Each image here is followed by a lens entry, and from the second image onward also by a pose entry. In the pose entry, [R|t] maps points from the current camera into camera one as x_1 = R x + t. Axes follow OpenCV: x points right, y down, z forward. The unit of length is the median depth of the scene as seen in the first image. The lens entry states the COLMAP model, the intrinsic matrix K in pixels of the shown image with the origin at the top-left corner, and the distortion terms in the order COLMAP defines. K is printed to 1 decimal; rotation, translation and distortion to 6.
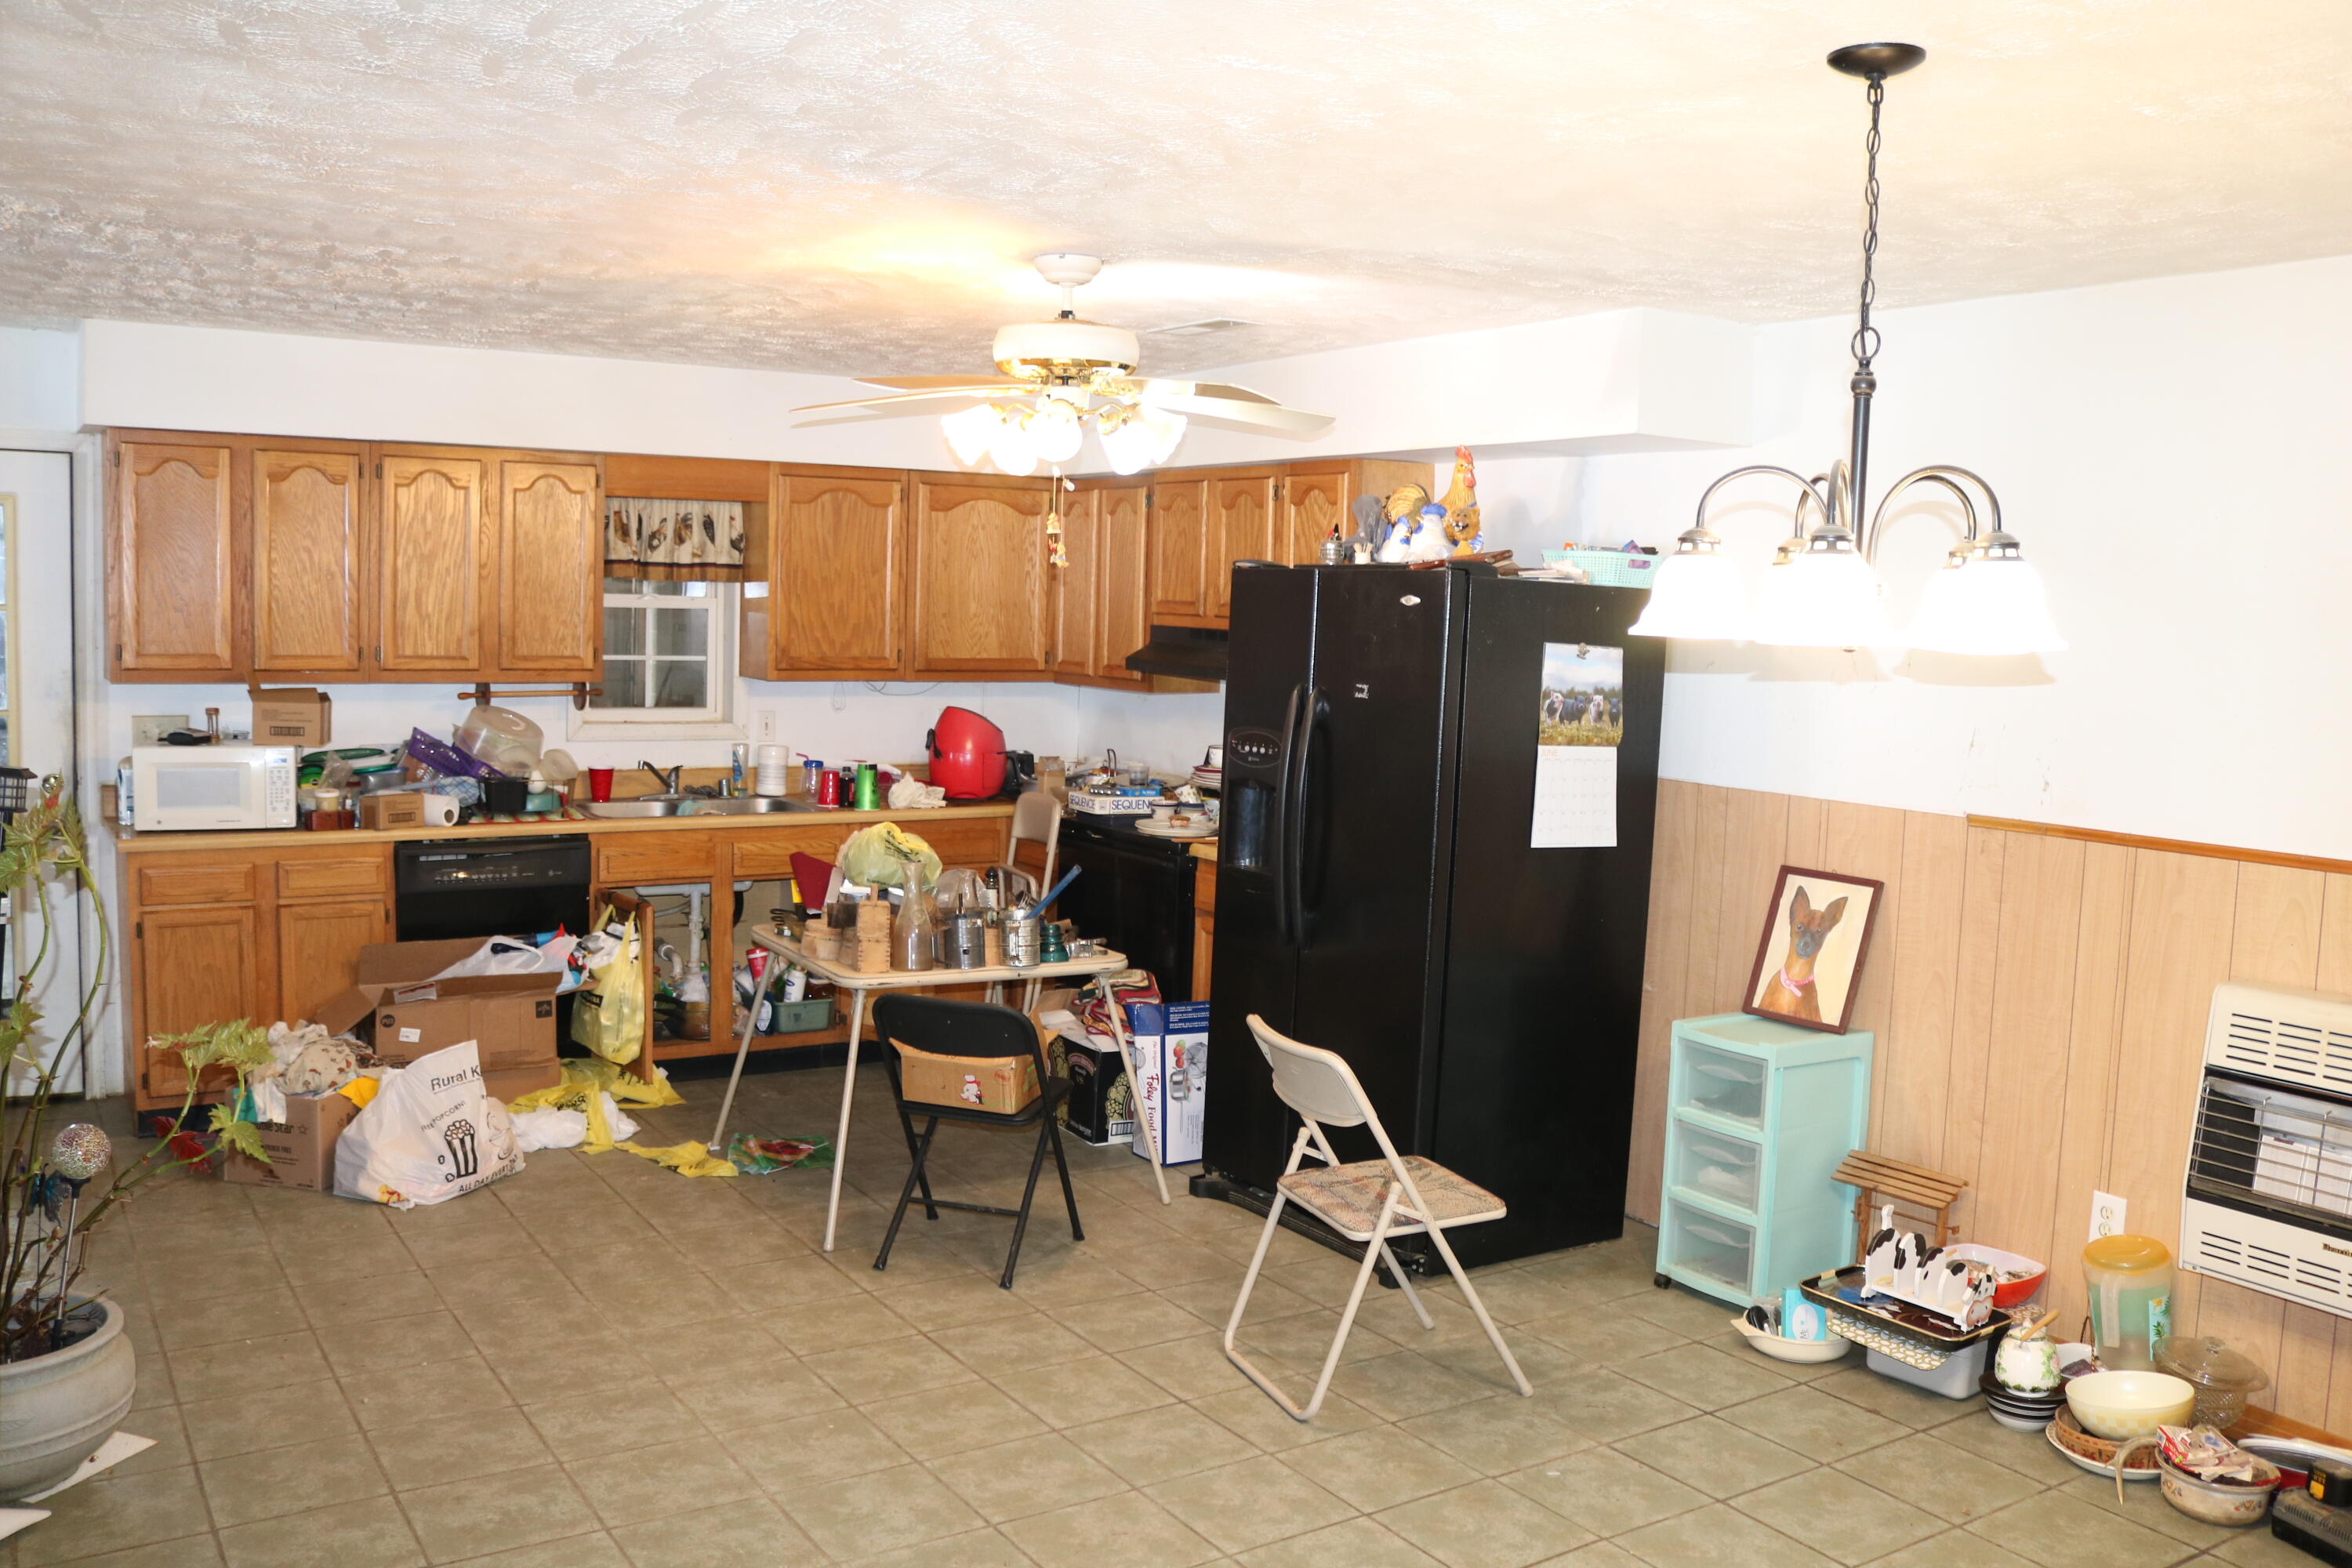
lens RADIAL K [[1964.5, 0, 1173.1], [0, 1964.5, 782.5], [0, 0, 1]] dist [-0.089848, -0.002926]
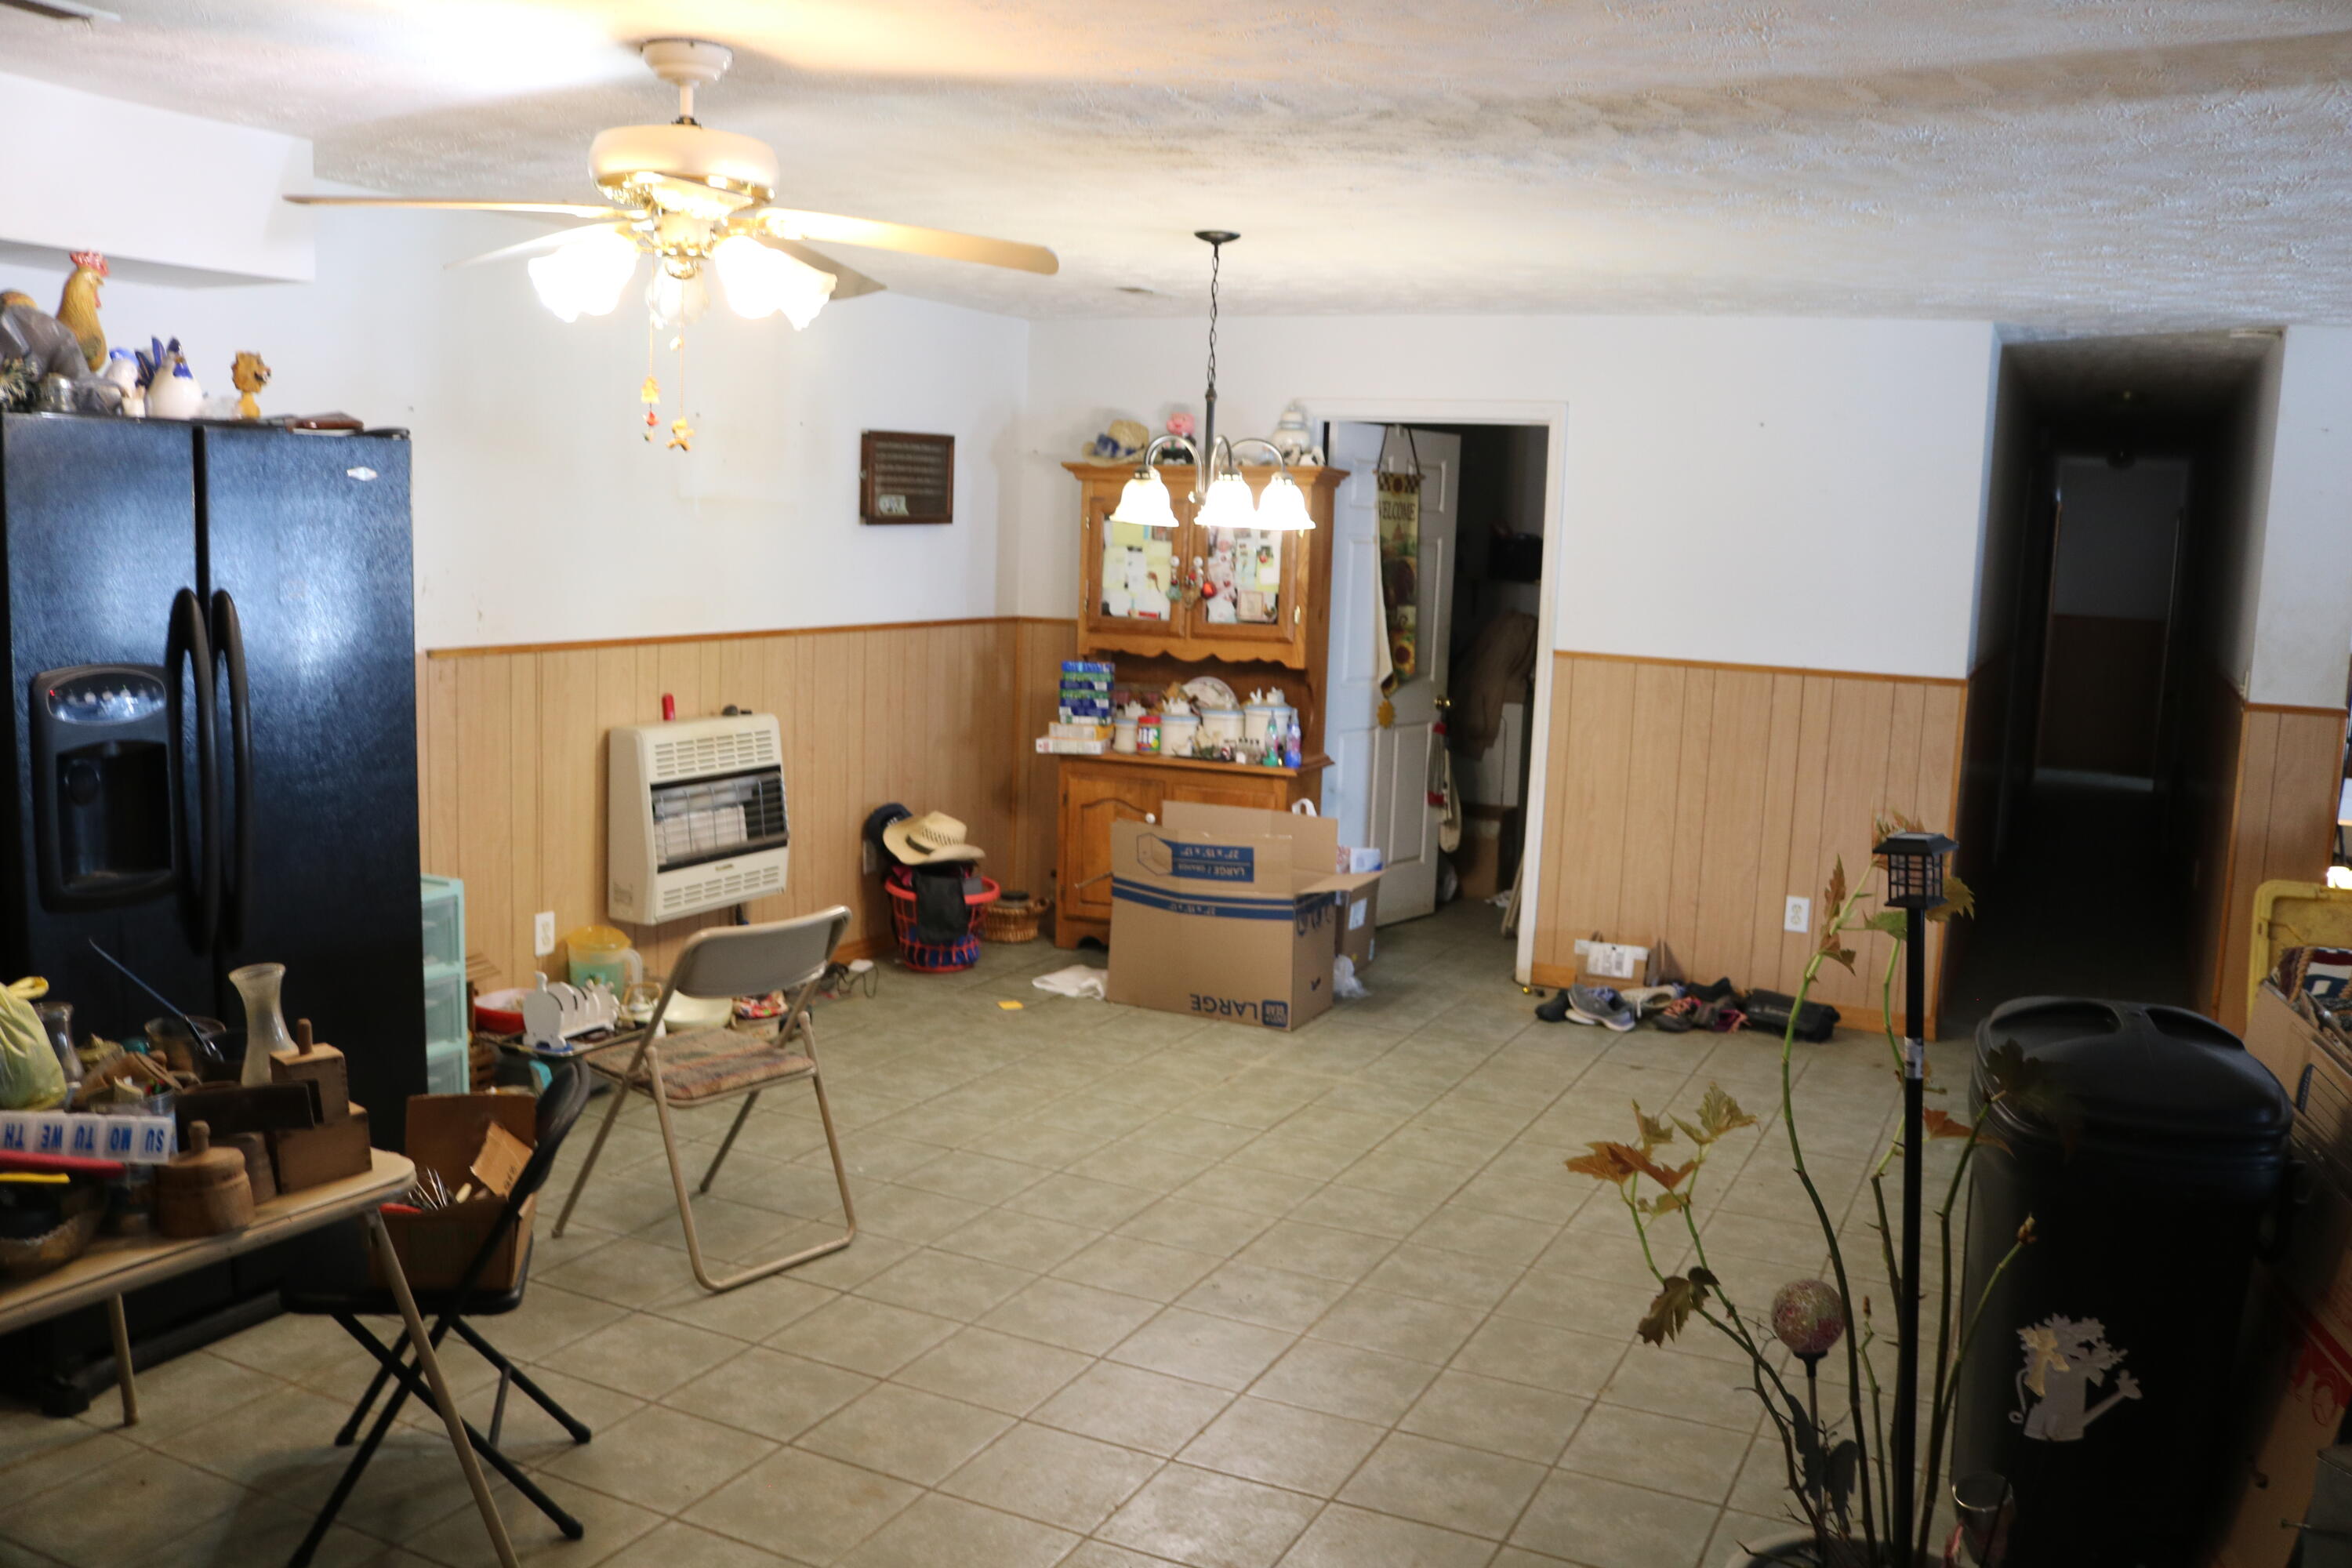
lens RADIAL K [[1964.5, 0, 1170.9], [0, 1964.5, 783.7], [0, 0, 1]] dist [-0.089848, -0.002926]
pose [[-0.509608, -0.164183, 0.844597, -0.875659], [0.024987, 0.978387, 0.205267, -0.142161], [-0.860044, 0.125710, -0.494491, 1.298307]]
